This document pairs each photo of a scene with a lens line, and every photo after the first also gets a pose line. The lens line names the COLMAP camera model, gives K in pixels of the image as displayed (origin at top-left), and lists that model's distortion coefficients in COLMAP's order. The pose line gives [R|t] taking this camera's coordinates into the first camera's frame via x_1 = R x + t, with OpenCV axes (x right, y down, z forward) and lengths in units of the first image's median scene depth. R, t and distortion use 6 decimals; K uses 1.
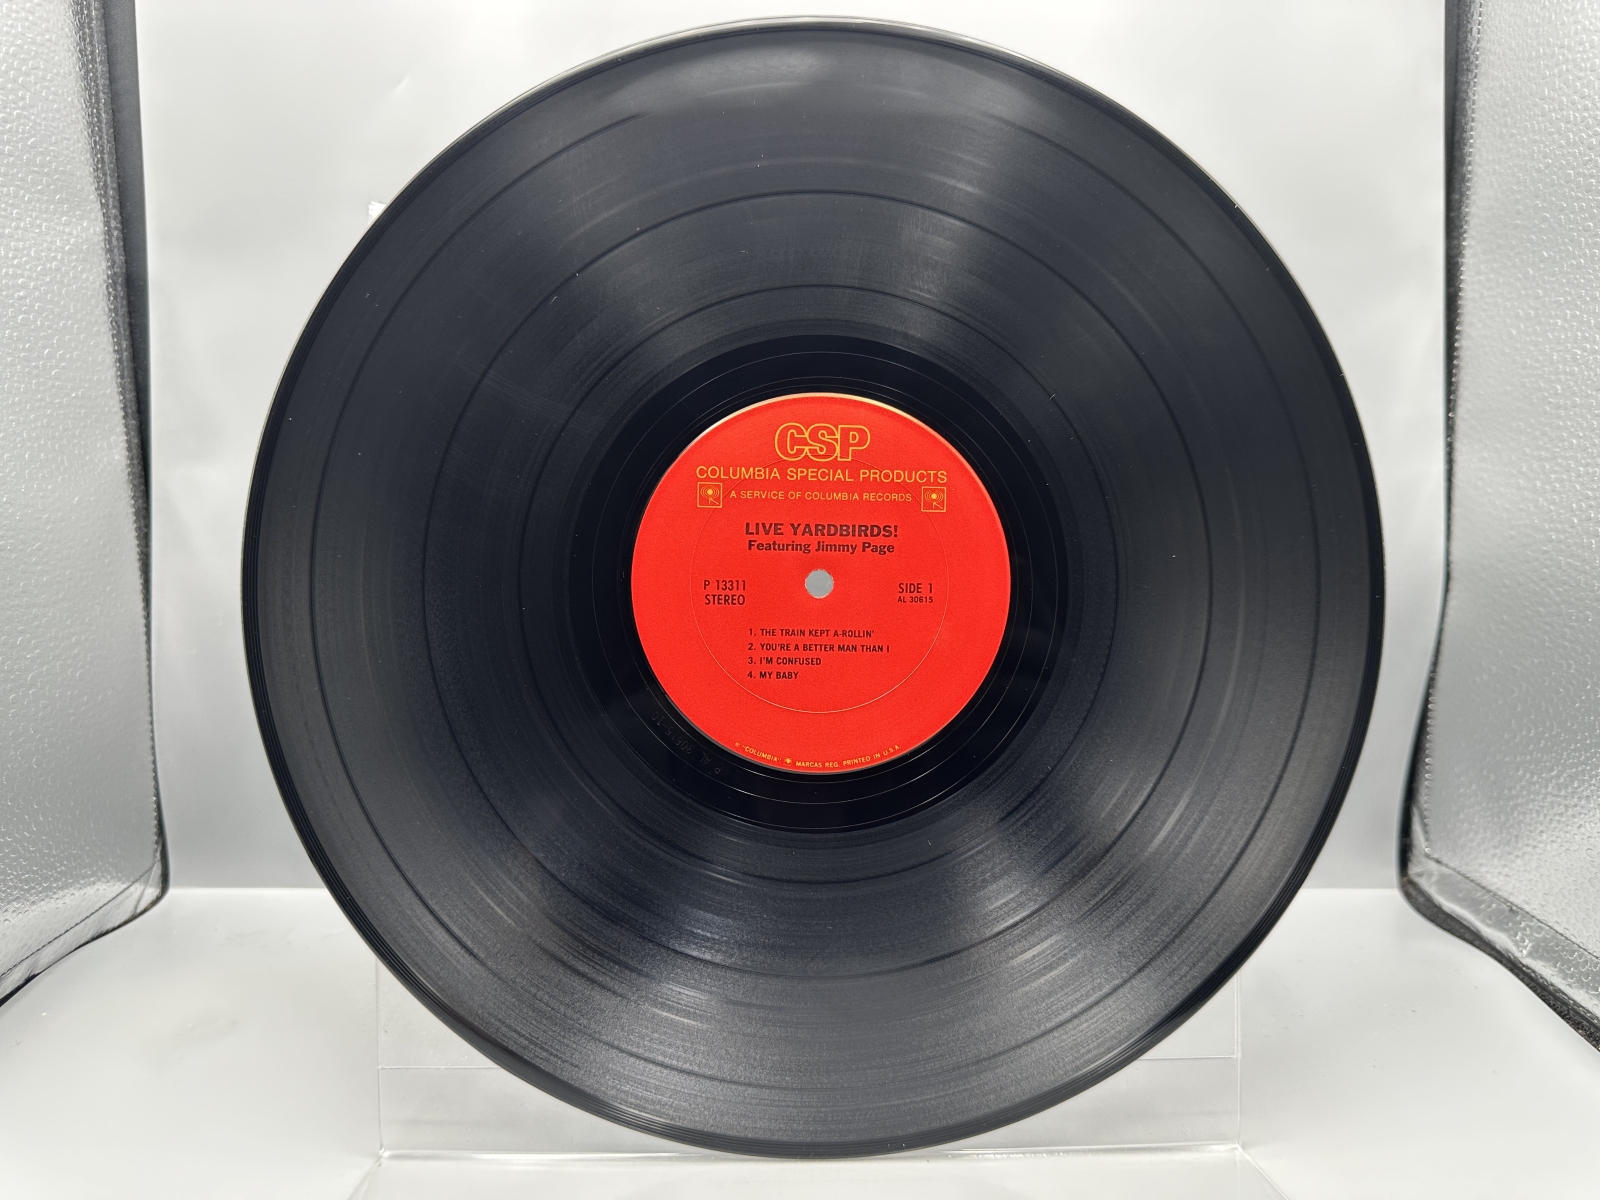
lens RADIAL K [[1248.3, 0, 799.3], [0, 1248.3, 596.9], [0, 0, 1]] dist [0.012494, -0.015820]
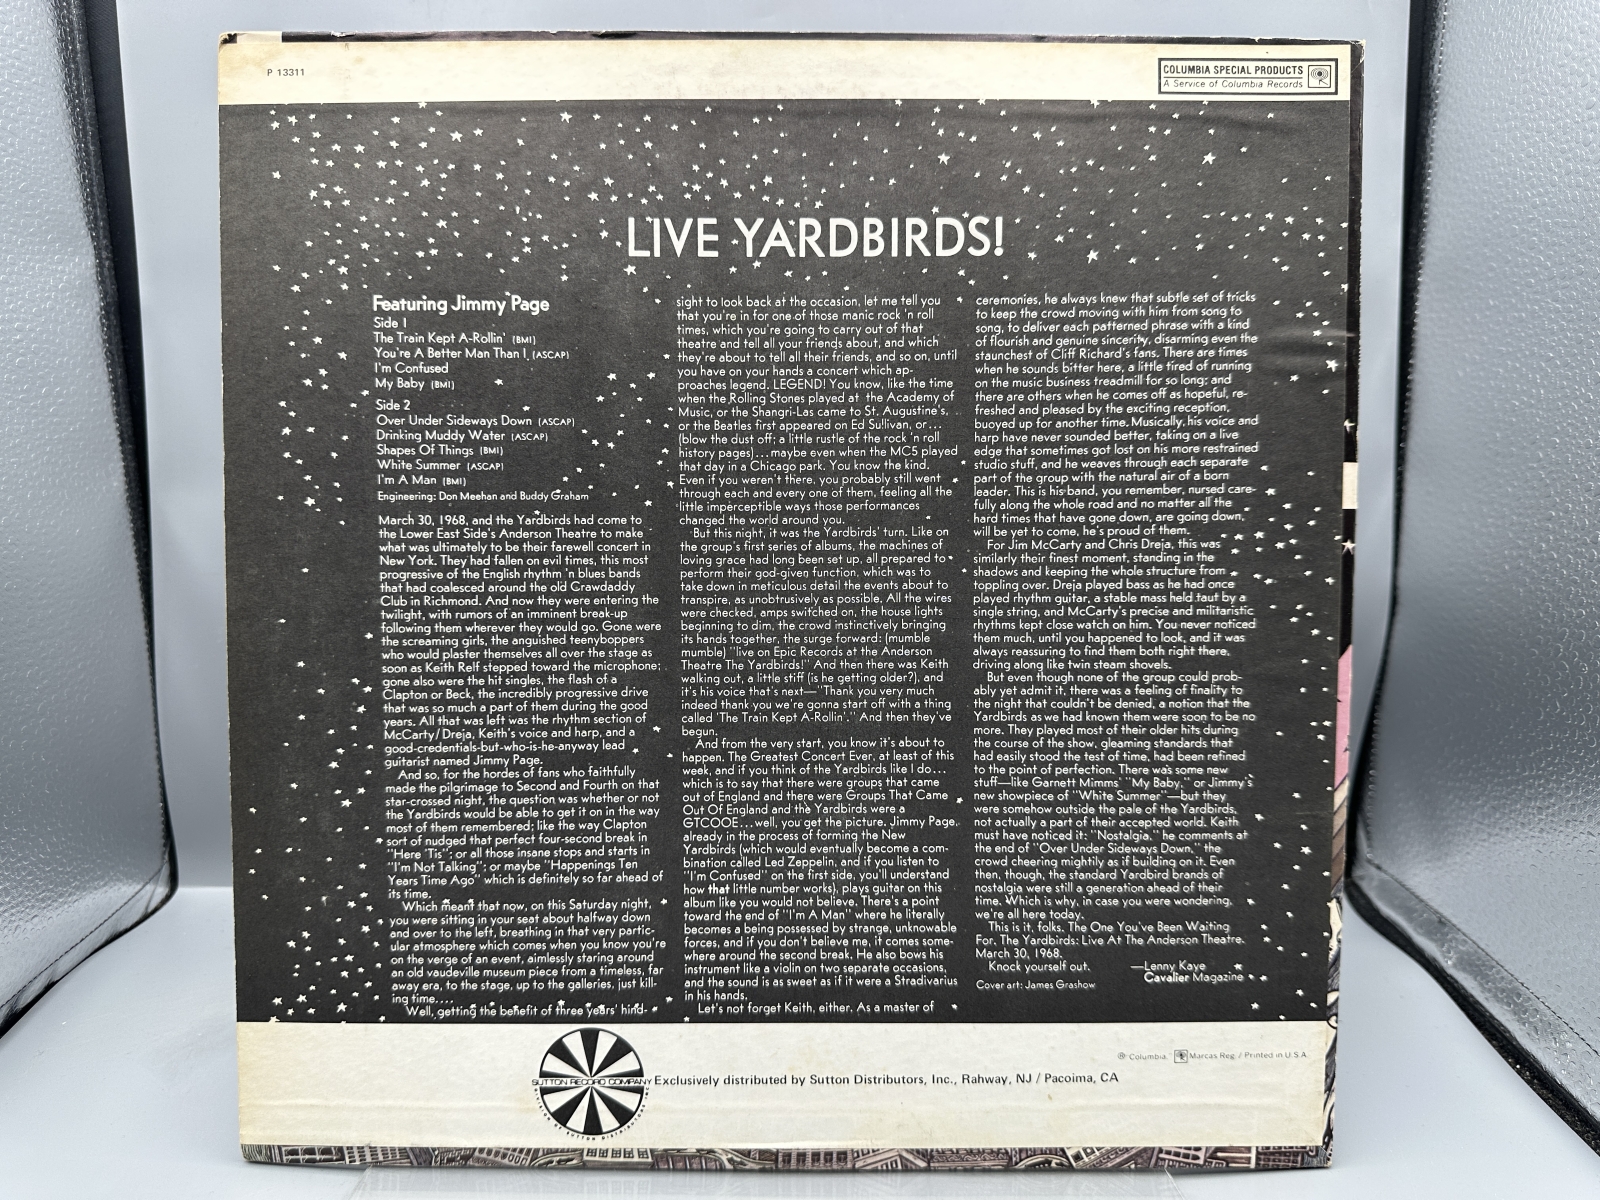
lens RADIAL K [[1248.3, 0, 800.2], [0, 1248.3, 597.0], [0, 0, 1]] dist [0.012494, -0.015820]
pose [[0.999990, 0.002277, -0.003766, 0.031702], [-0.002036, 0.998035, 0.062630, -0.096299], [0.003901, -0.062621, 0.998030, -0.046855]]
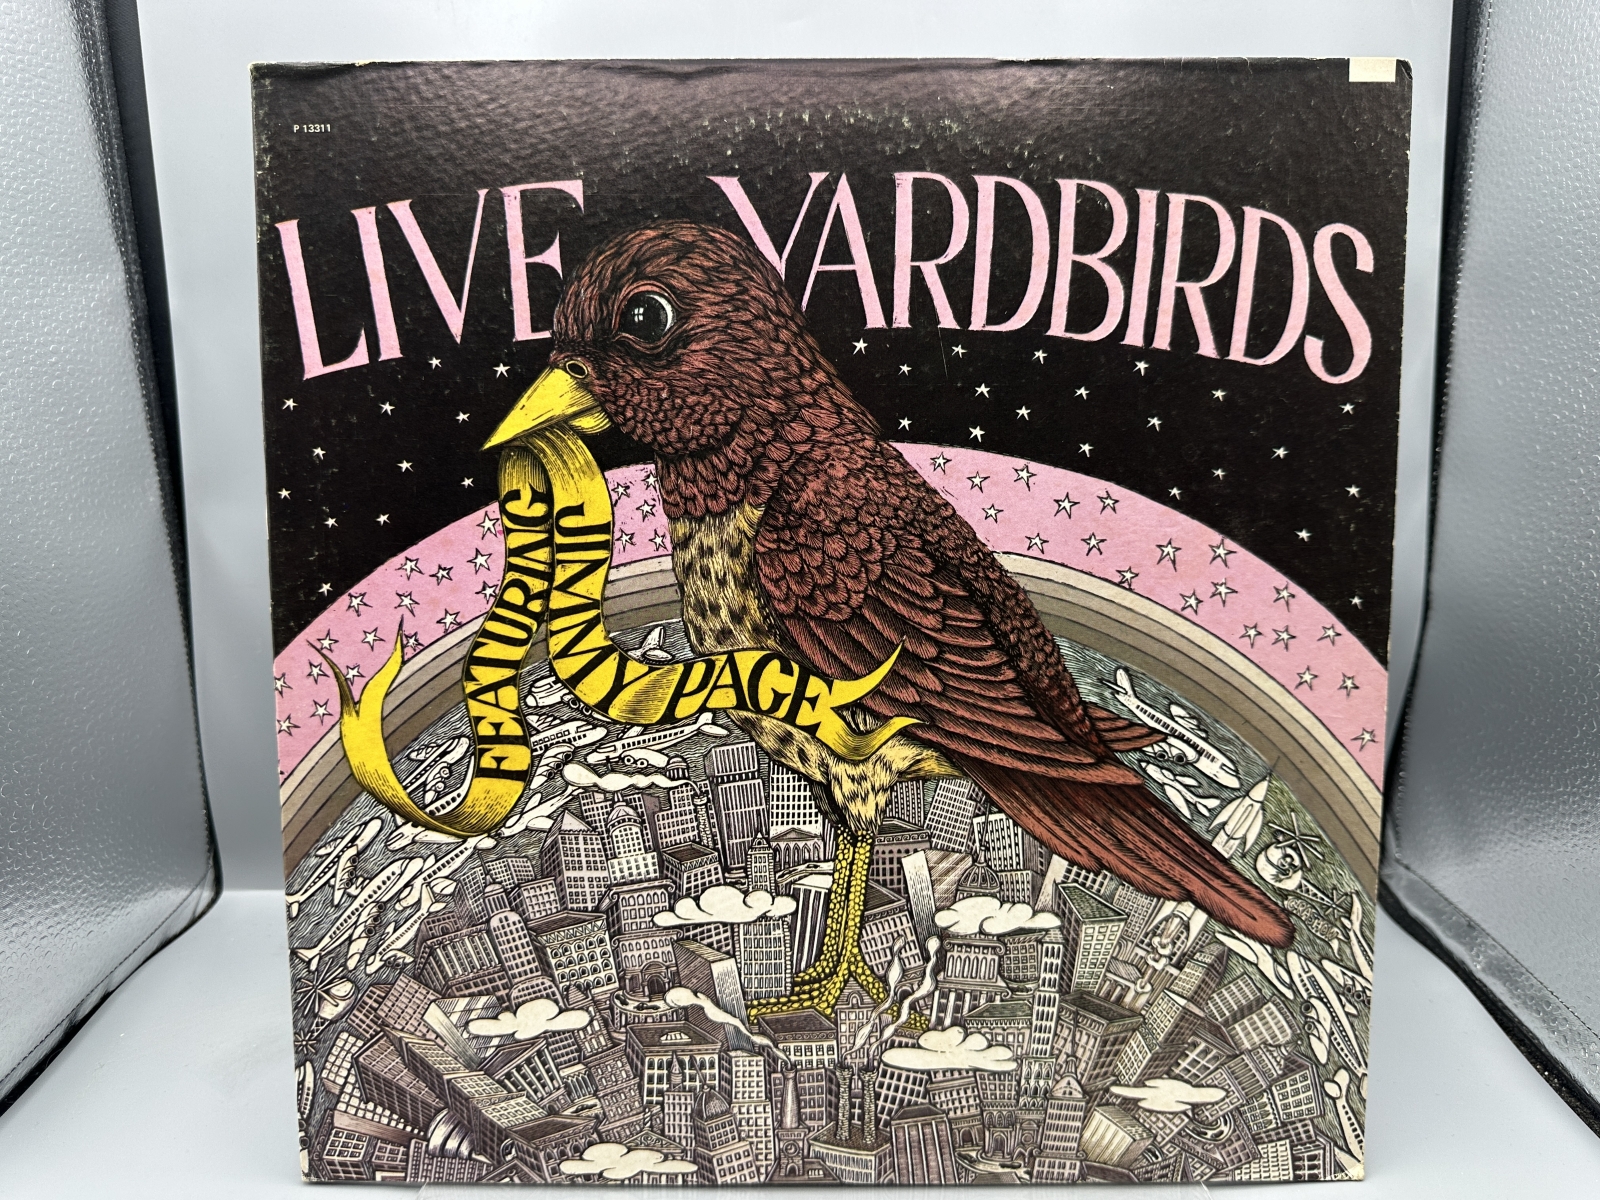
lens RADIAL K [[1248.3, 0, 797.7], [0, 1248.3, 605.5], [0, 0, 1]] dist [0.012494, -0.015820]
pose [[0.999882, -0.004671, -0.014658, 0.011164], [0.006218, 0.994204, 0.107333, -0.151137], [0.014071, -0.107411, 0.994115, -0.047965]]
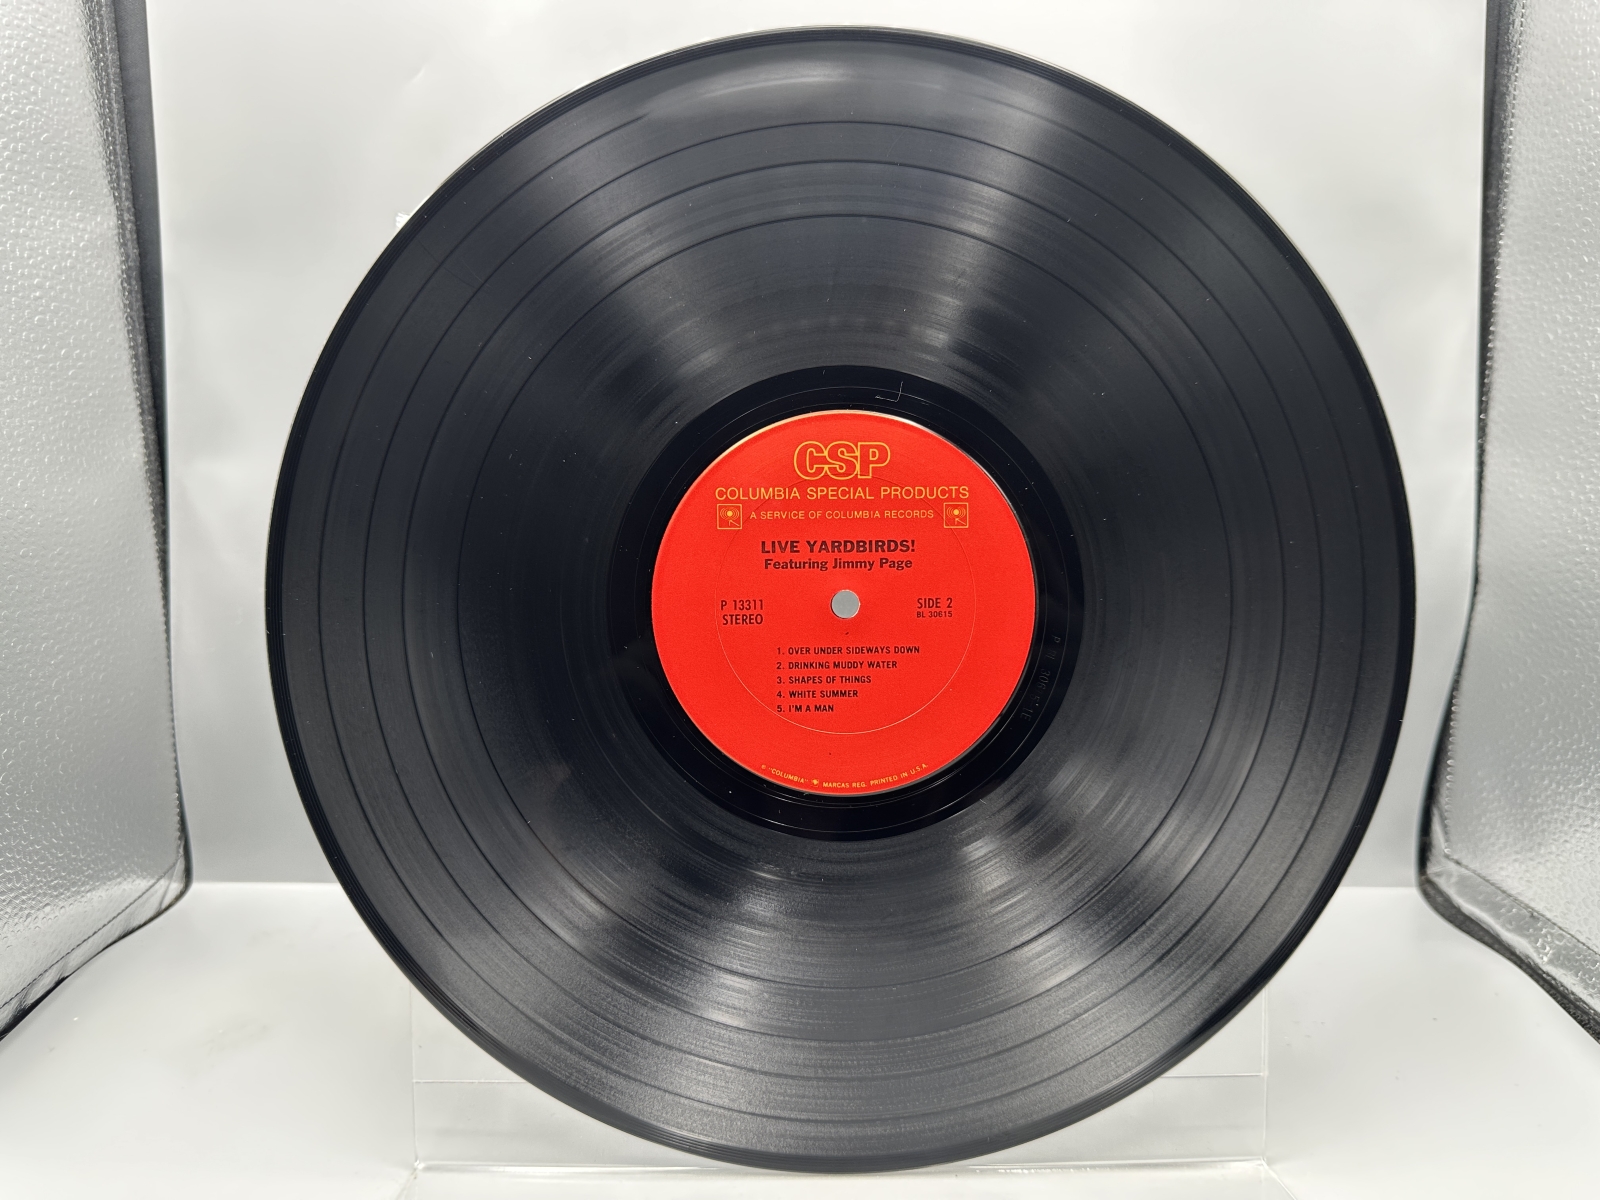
lens RADIAL K [[1248.3, 0, 796.0], [0, 1248.3, 596.9], [0, 0, 1]] dist [0.012494, -0.015820]
pose [[0.999992, 0.003480, -0.001999, -0.021457], [-0.003401, 0.999260, 0.038318, -0.044892], [0.002131, -0.038311, 0.999264, 0.006820]]
